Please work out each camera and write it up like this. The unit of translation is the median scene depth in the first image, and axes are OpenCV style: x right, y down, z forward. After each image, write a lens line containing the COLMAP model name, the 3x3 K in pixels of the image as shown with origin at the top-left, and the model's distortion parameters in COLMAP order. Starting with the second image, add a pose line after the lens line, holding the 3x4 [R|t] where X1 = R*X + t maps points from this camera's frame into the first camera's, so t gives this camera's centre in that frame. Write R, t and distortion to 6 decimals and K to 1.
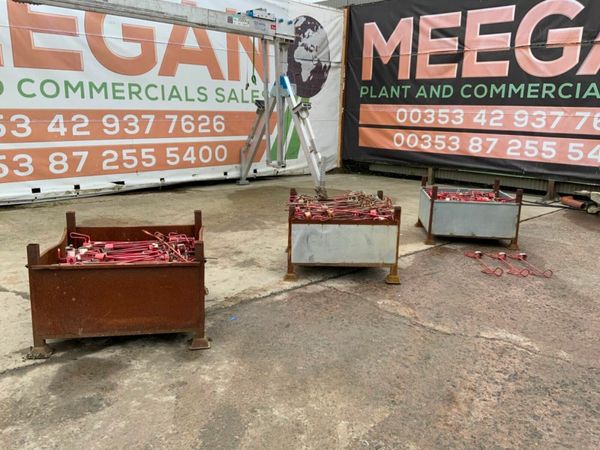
lens RADIAL K [[492.8, 0, 300.0], [0, 492.8, 225.0], [0, 0, 1]] dist [0.082095, -0.162623]
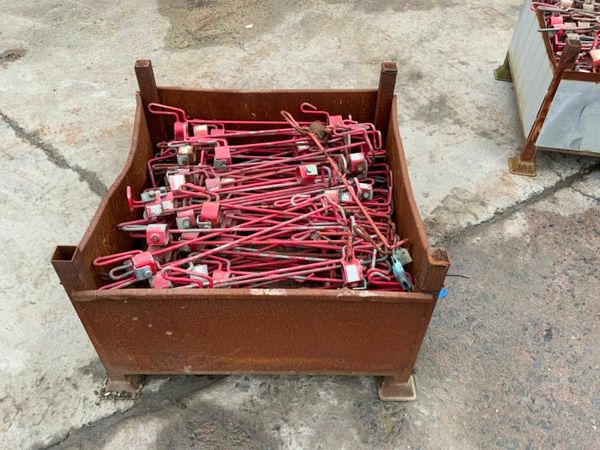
lens RADIAL K [[492.8, 0, 300.0], [0, 492.8, 225.0], [0, 0, 1]] dist [0.082095, -0.162623]
pose [[0.980419, 0.133321, -0.144928, -0.193785], [-0.031836, 0.833592, 0.551463, -0.156103], [0.194332, -0.536051, 0.821514, 0.486331]]
